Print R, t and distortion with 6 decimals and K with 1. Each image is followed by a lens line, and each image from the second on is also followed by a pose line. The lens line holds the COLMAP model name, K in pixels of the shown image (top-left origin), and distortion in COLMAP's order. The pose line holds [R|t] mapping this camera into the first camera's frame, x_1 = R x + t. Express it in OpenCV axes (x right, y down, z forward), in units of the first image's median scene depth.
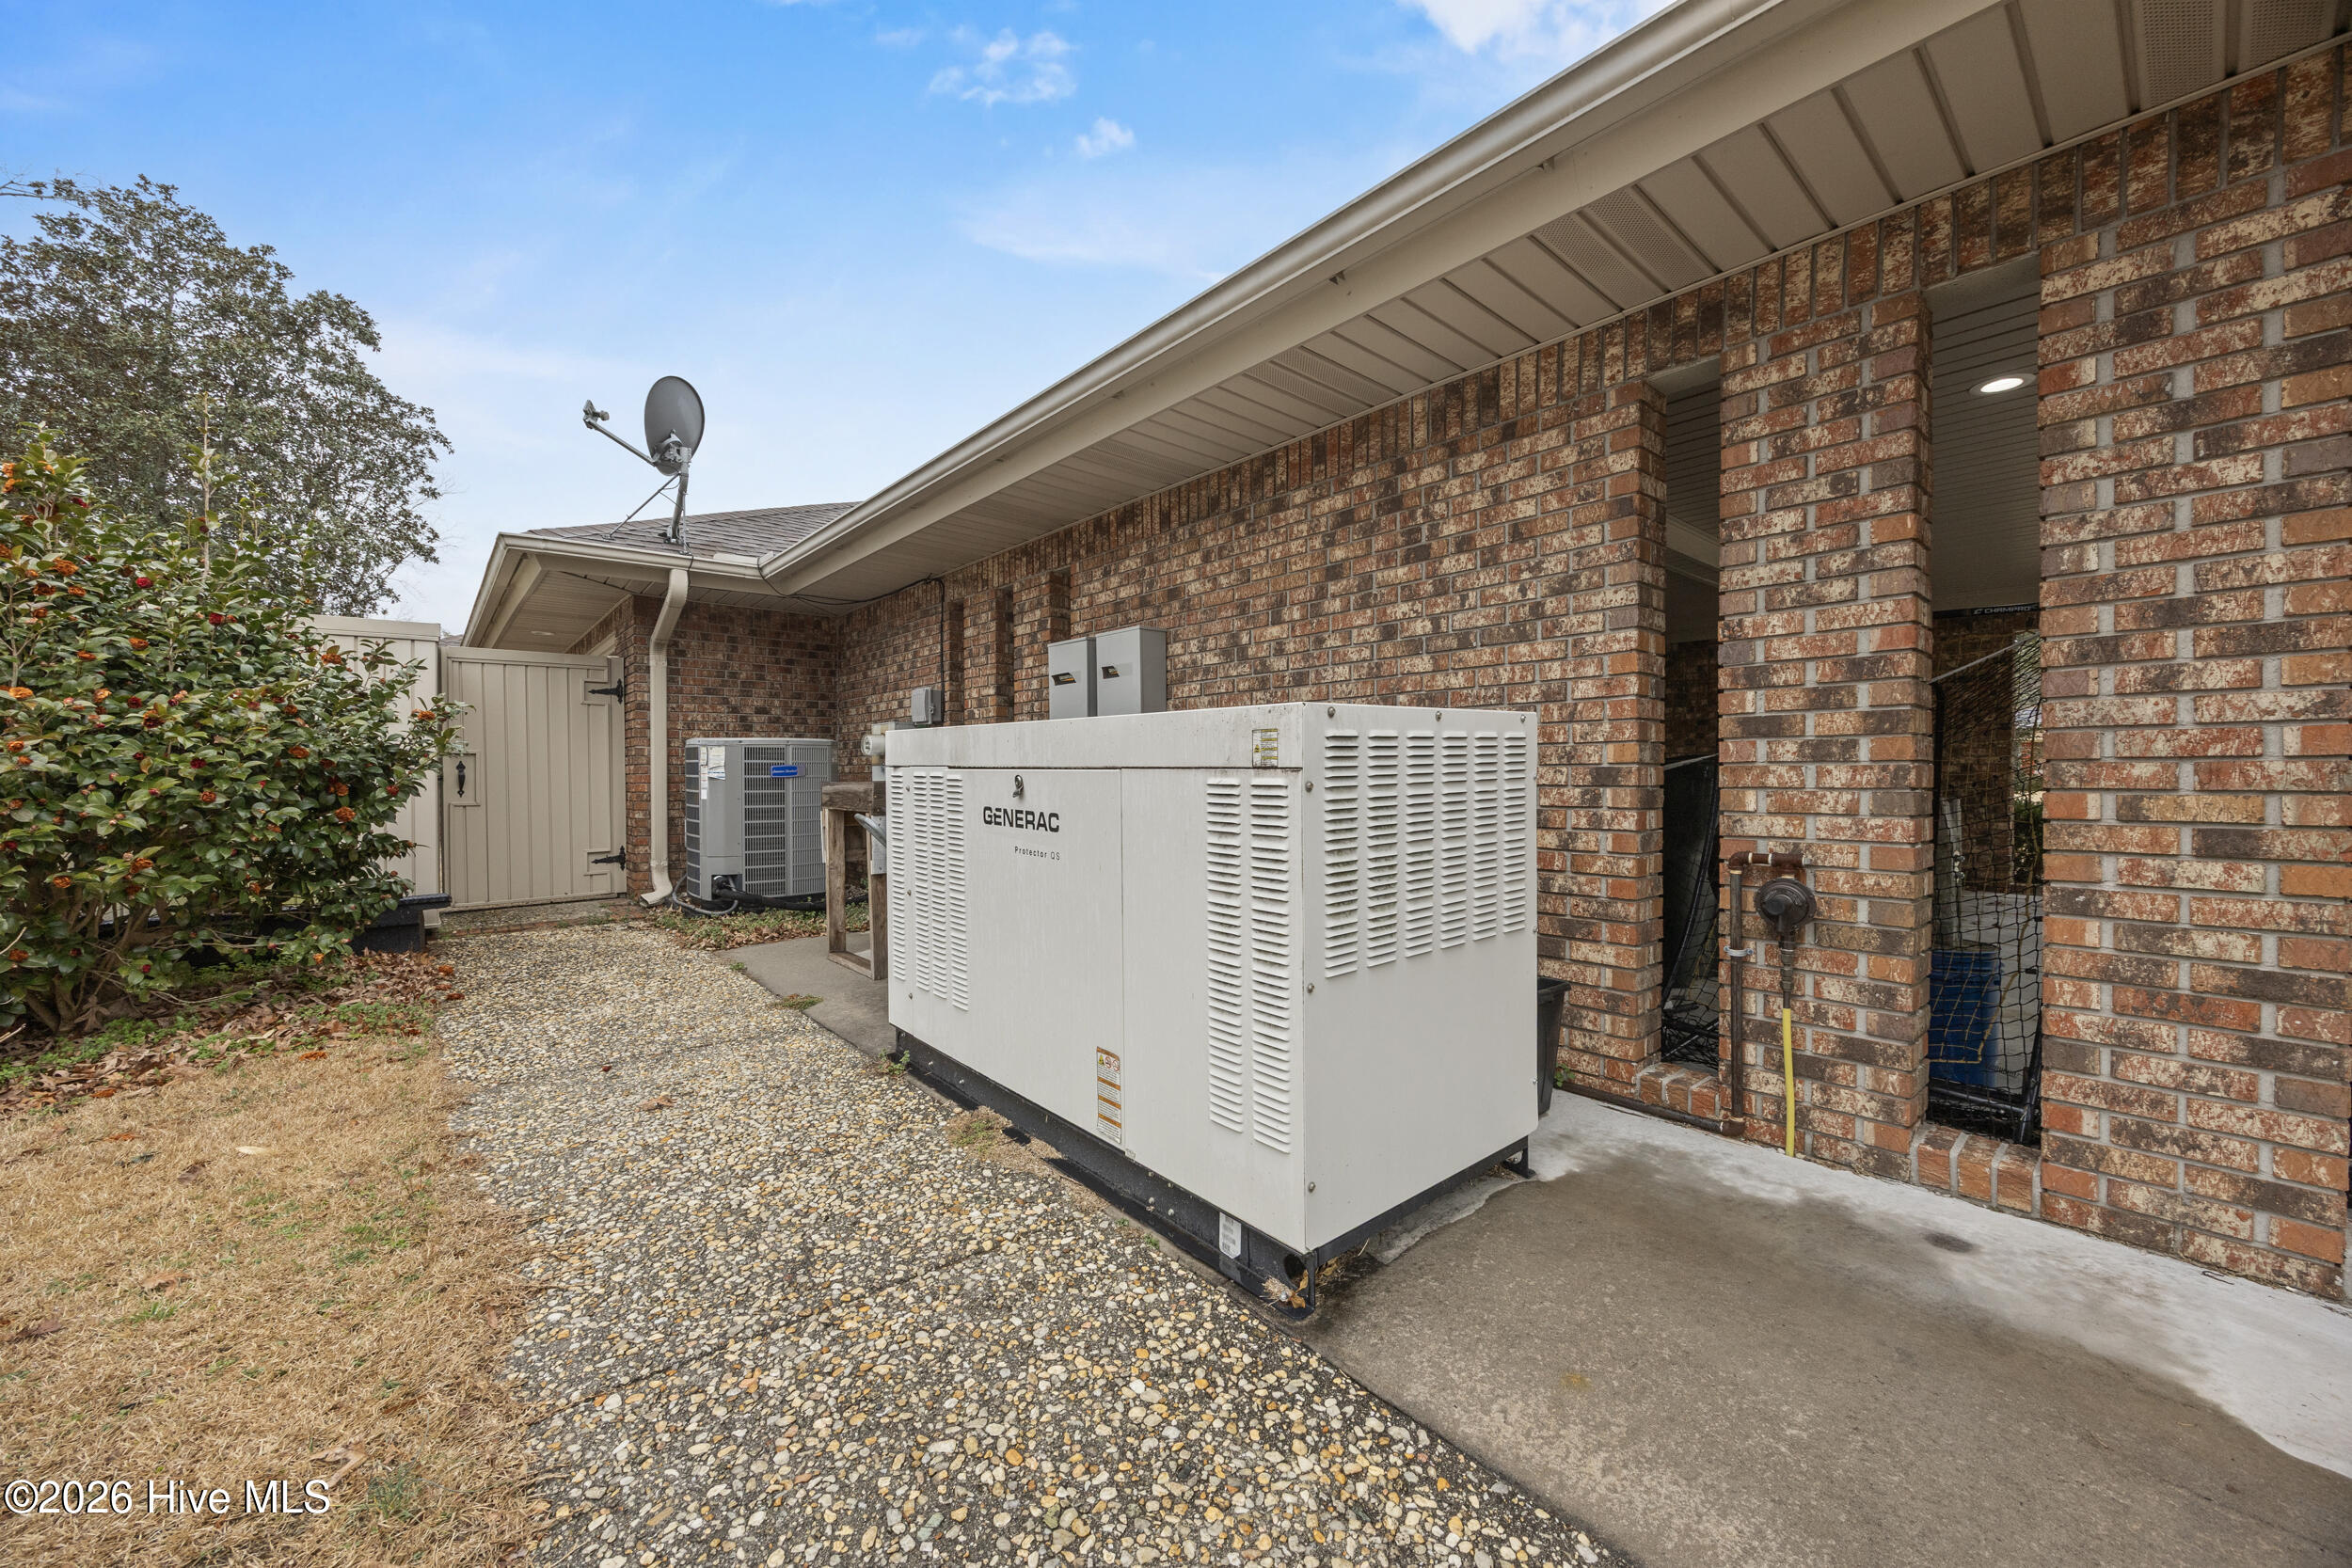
lens RADIAL K [[888.3, 0, 1176.0], [0, 888.3, 784.0], [0, 0, 1]] dist [0.000954, 0.000122]
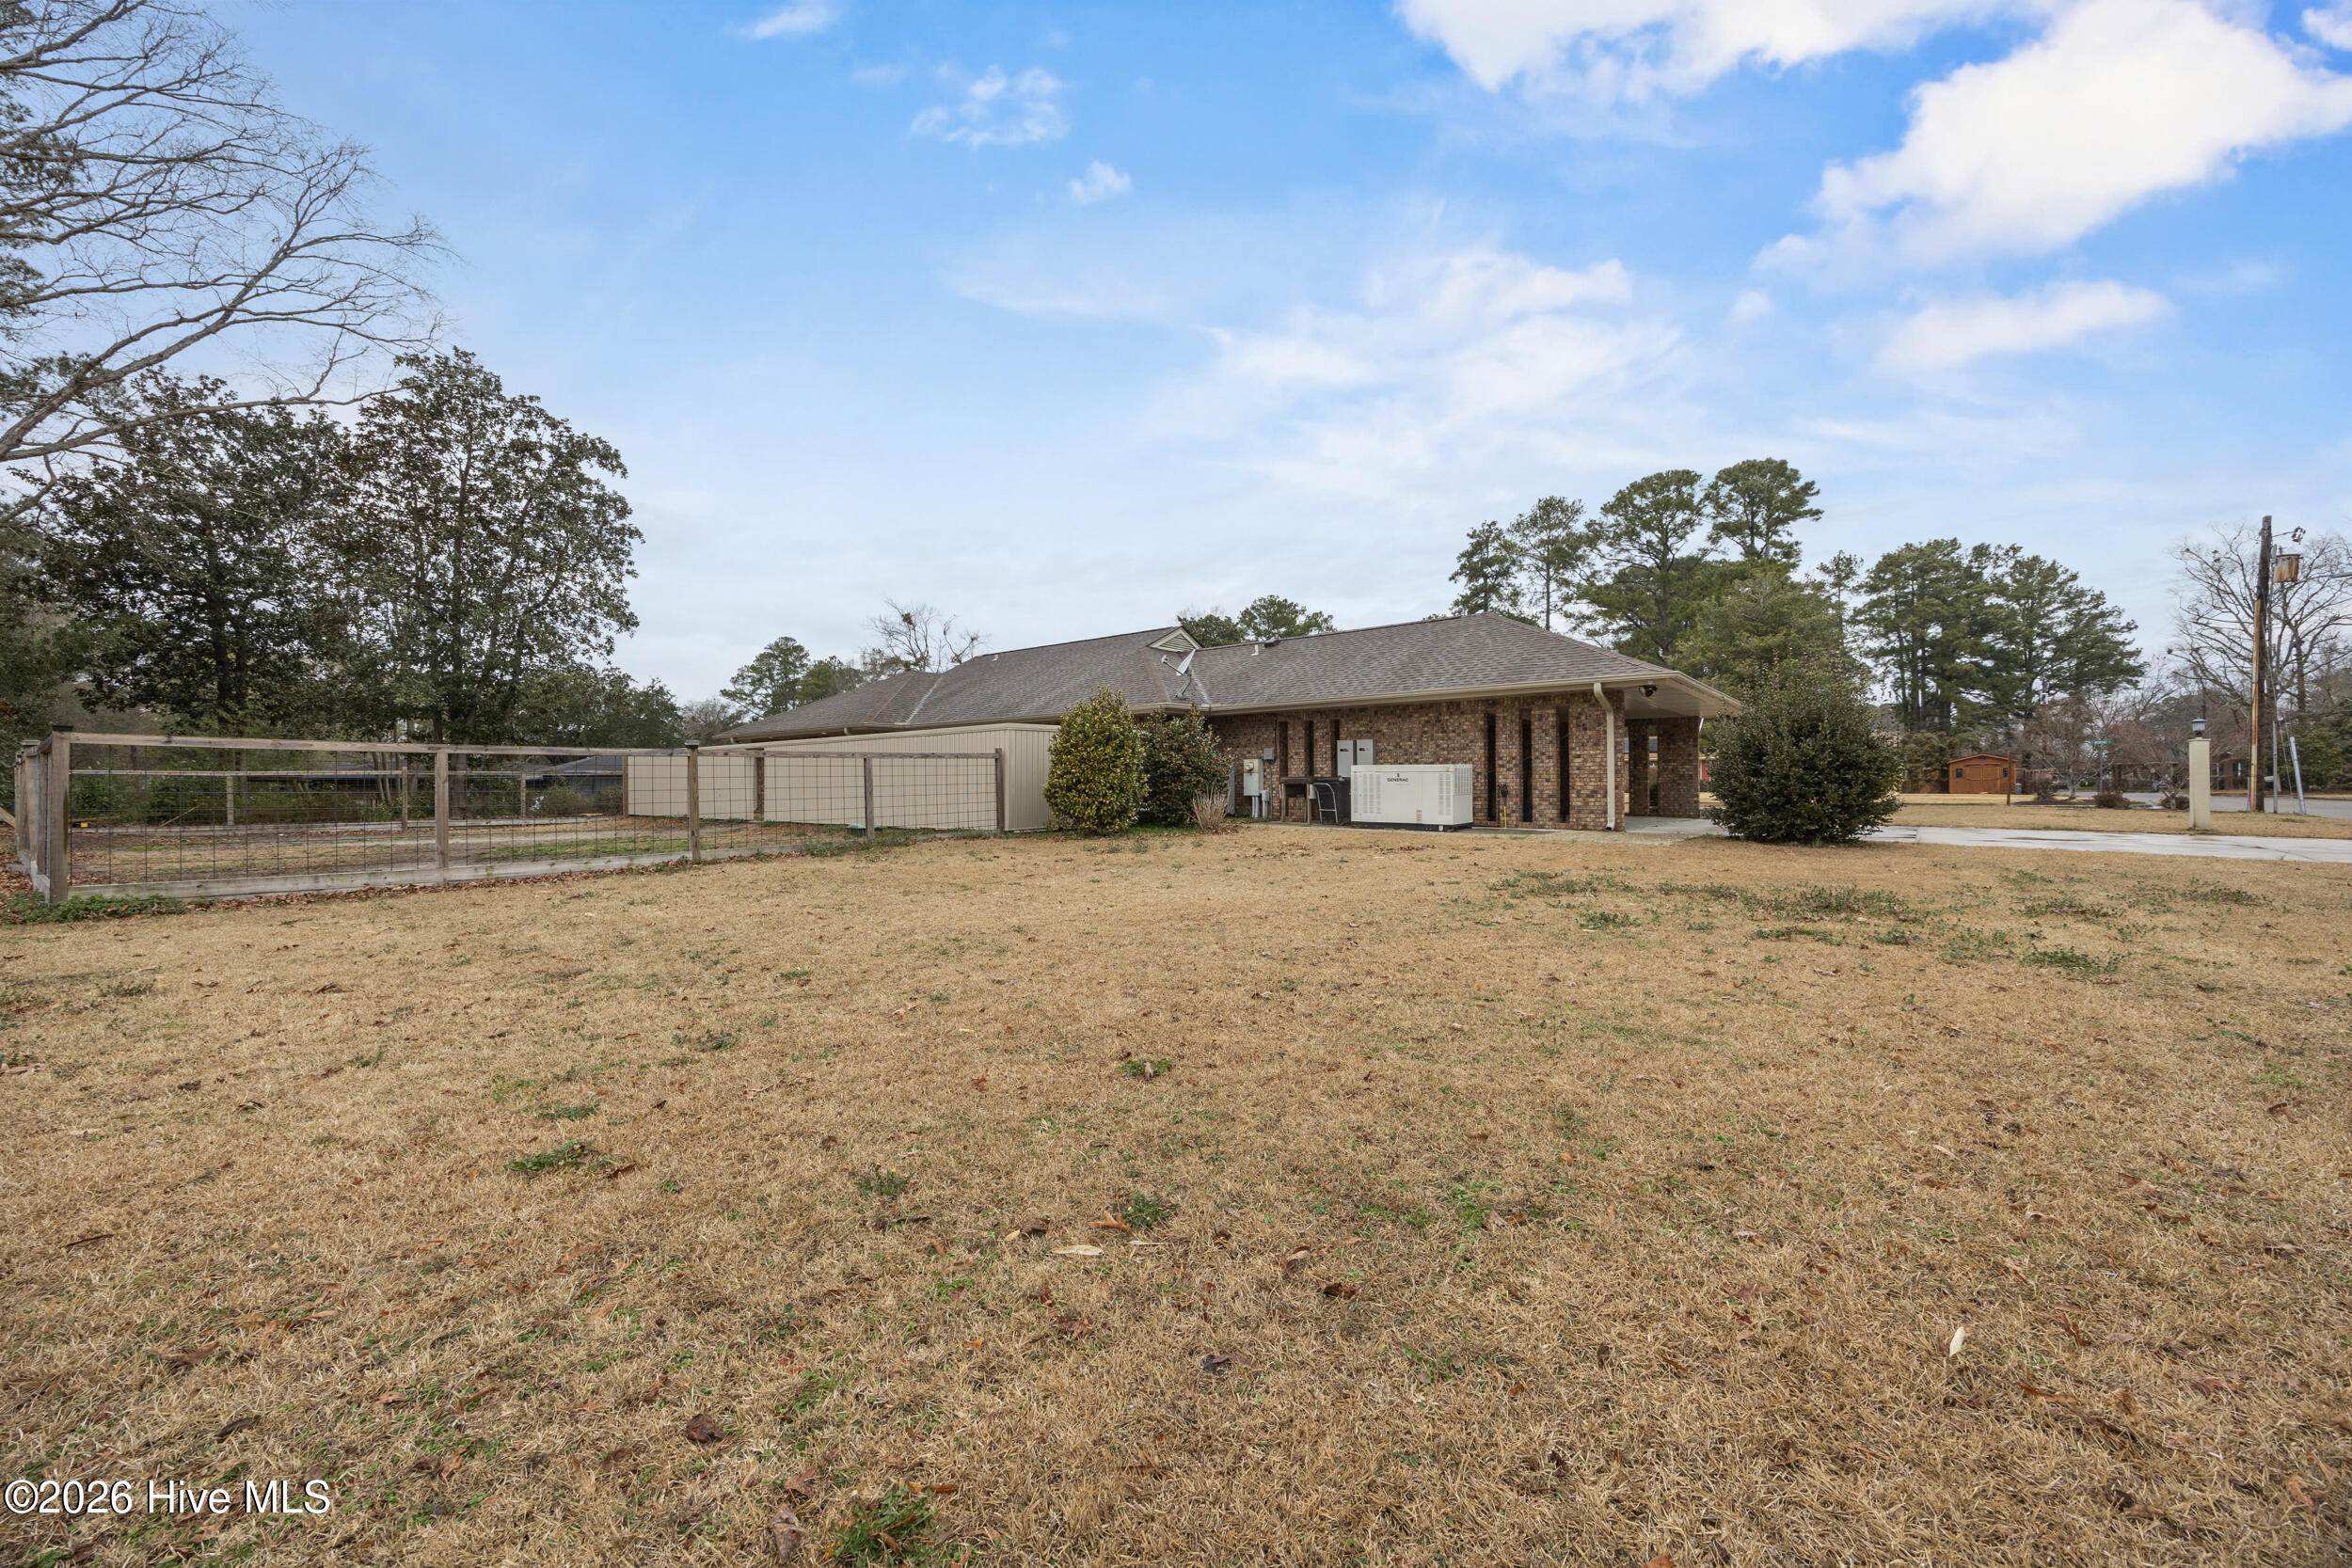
lens RADIAL K [[942.5, 0, 1175.9], [0, 942.5, 795.2], [0, 0, 1]] dist [-0.000050, 0.000296]
pose [[0.981424, -0.006897, 0.191729, -2.903258], [0.007394, 0.999971, -0.001878, 0.141822], [-0.191710, 0.003261, 0.981446, -5.131360]]
